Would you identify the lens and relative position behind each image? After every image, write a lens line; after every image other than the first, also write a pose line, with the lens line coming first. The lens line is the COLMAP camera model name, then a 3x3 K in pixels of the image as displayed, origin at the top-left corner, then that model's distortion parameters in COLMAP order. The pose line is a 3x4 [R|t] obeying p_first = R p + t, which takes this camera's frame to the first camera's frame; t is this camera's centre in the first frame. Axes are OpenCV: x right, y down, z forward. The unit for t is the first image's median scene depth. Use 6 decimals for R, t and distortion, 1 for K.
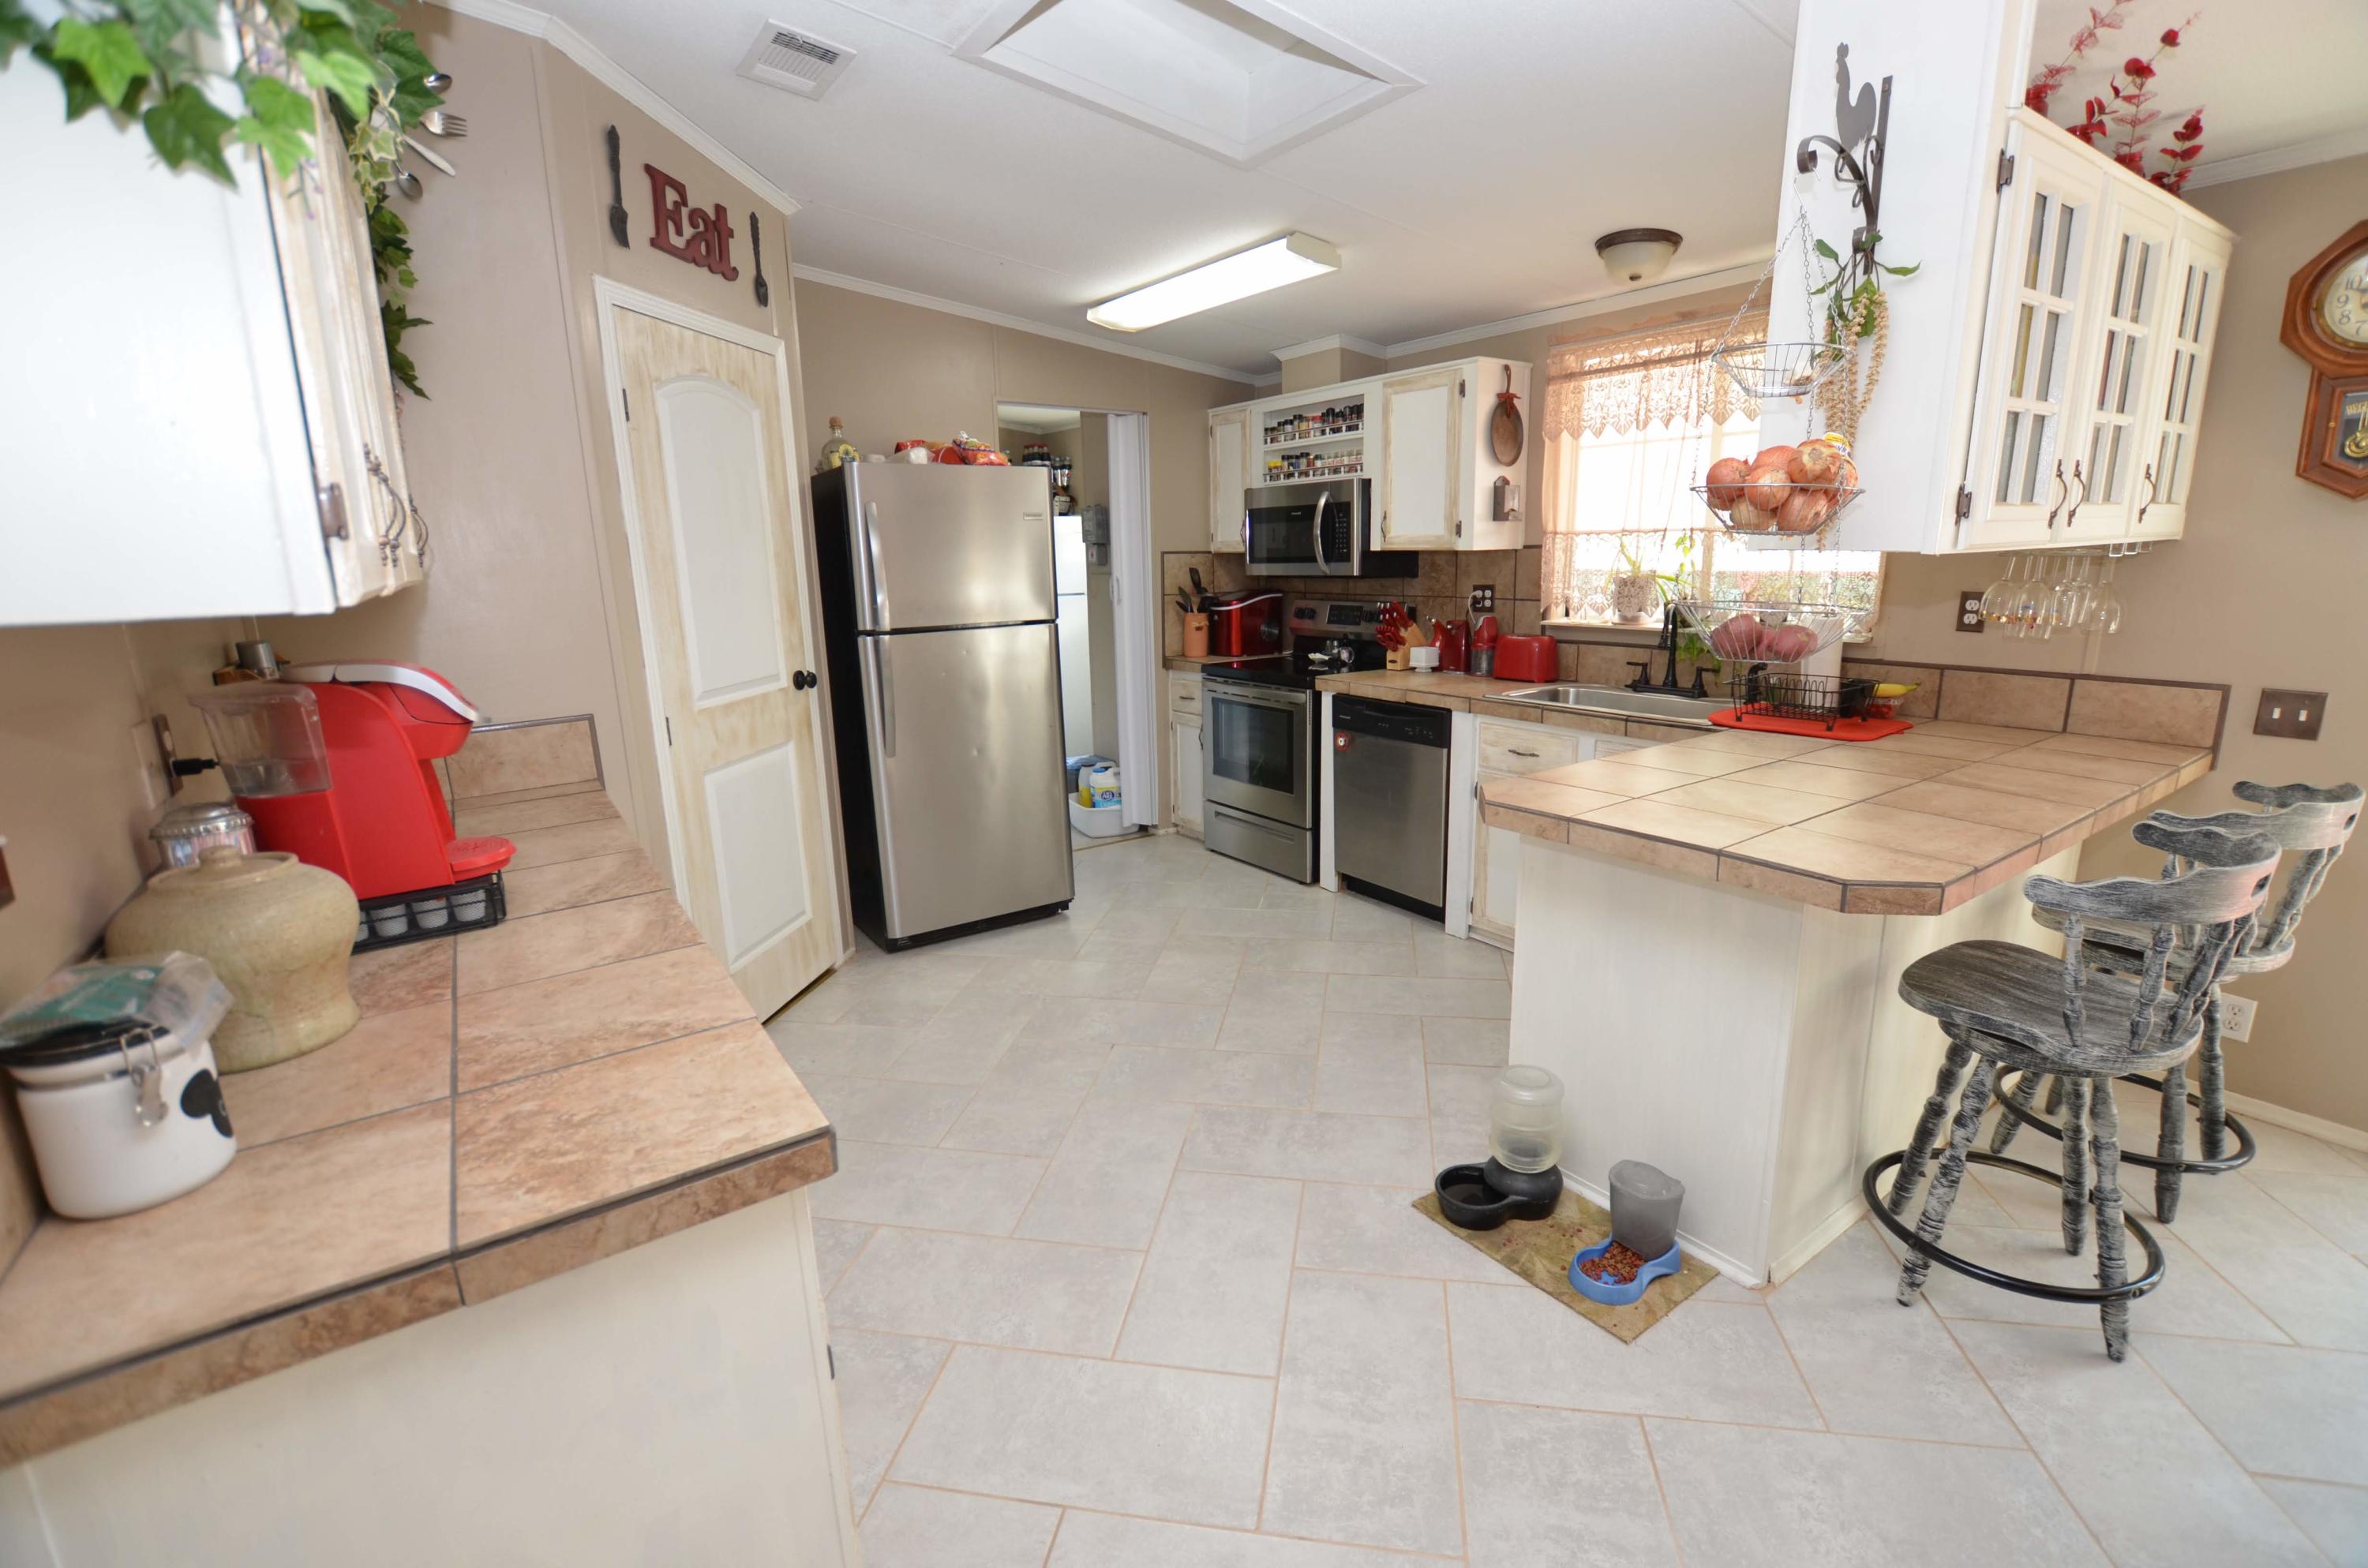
lens RADIAL K [[1038.6, 0, 1199.2], [0, 1038.6, 777.8], [0, 0, 1]] dist [-0.037730, 0.006593]
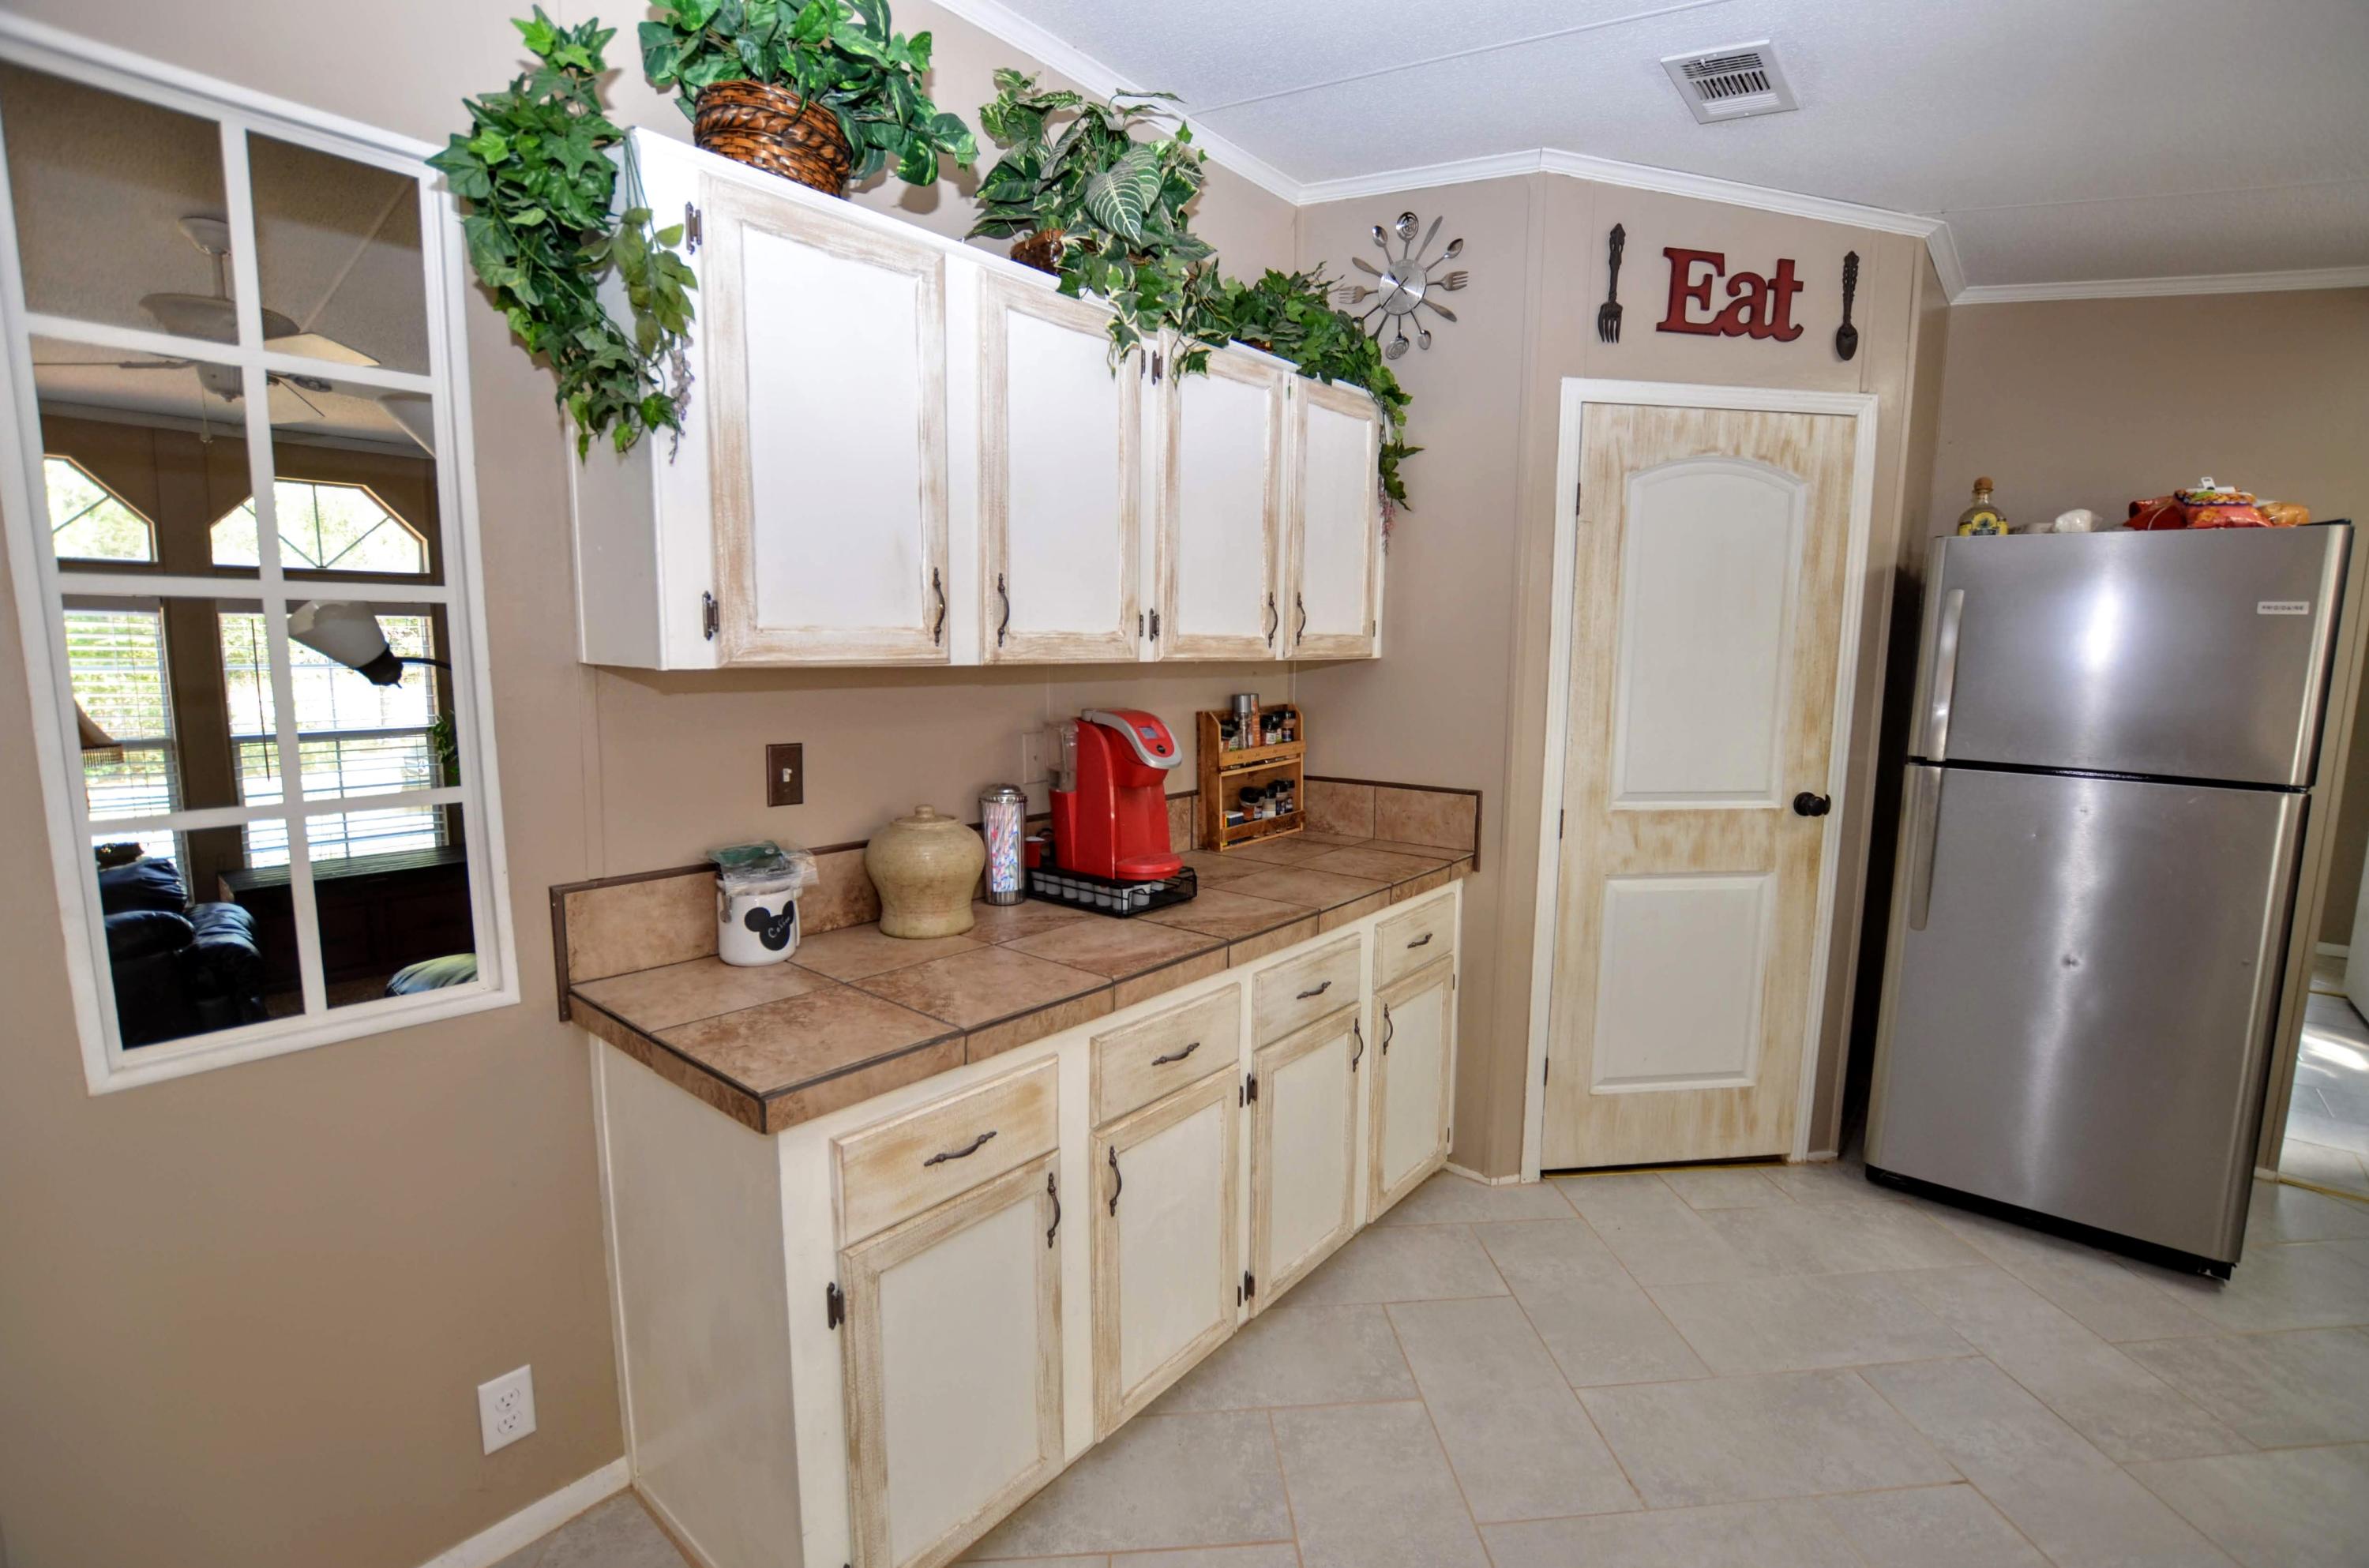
lens RADIAL K [[1039.0, 0, 1199.7], [0, 1039.0, 777.8], [0, 0, 1]] dist [-0.037730, 0.006593]
pose [[0.254263, 0.151361, -0.955217, 0.237335], [-0.227988, 0.969222, 0.092894, -0.071875], [0.939879, 0.194159, 0.280945, 0.278739]]
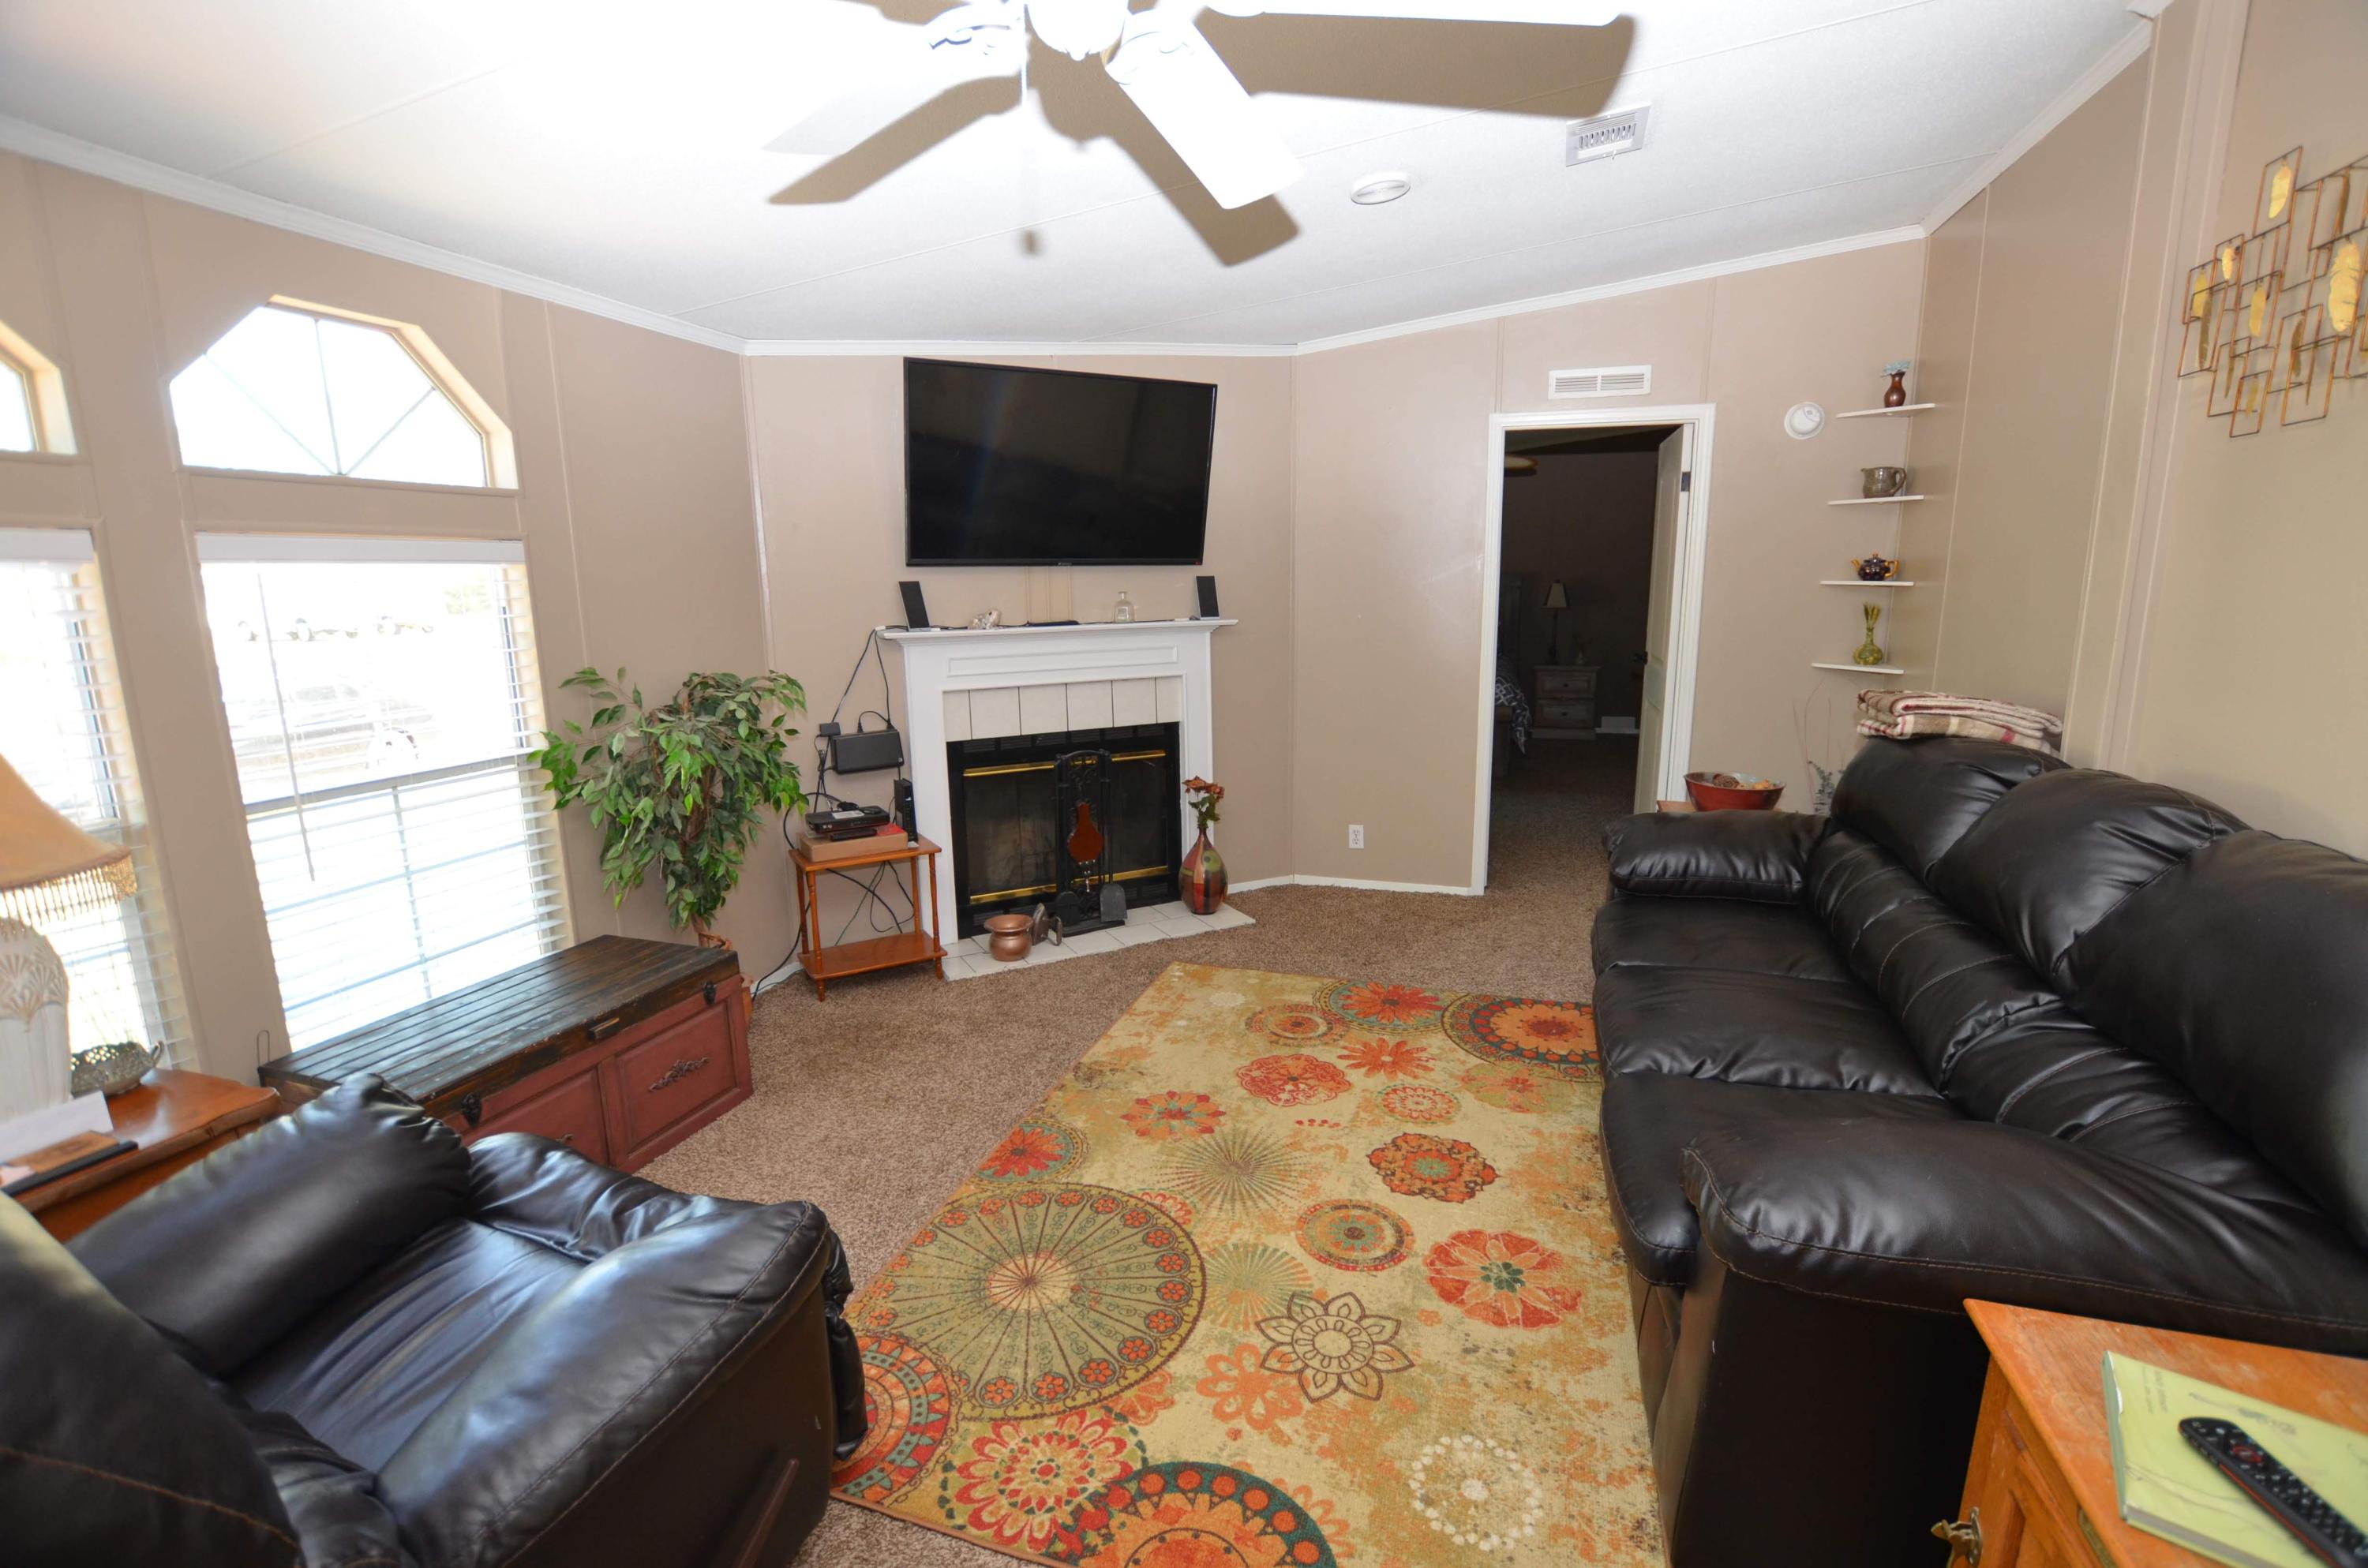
lens RADIAL K [[1038.6, 0, 1199.2], [0, 1038.6, 777.8], [0, 0, 1]] dist [-0.037730, 0.006593]
pose [[0.605523, 0.162551, -0.779050, -0.332325], [-0.172330, 0.982473, 0.071051, 0.081243], [0.776945, 0.091231, 0.622923, -0.353692]]
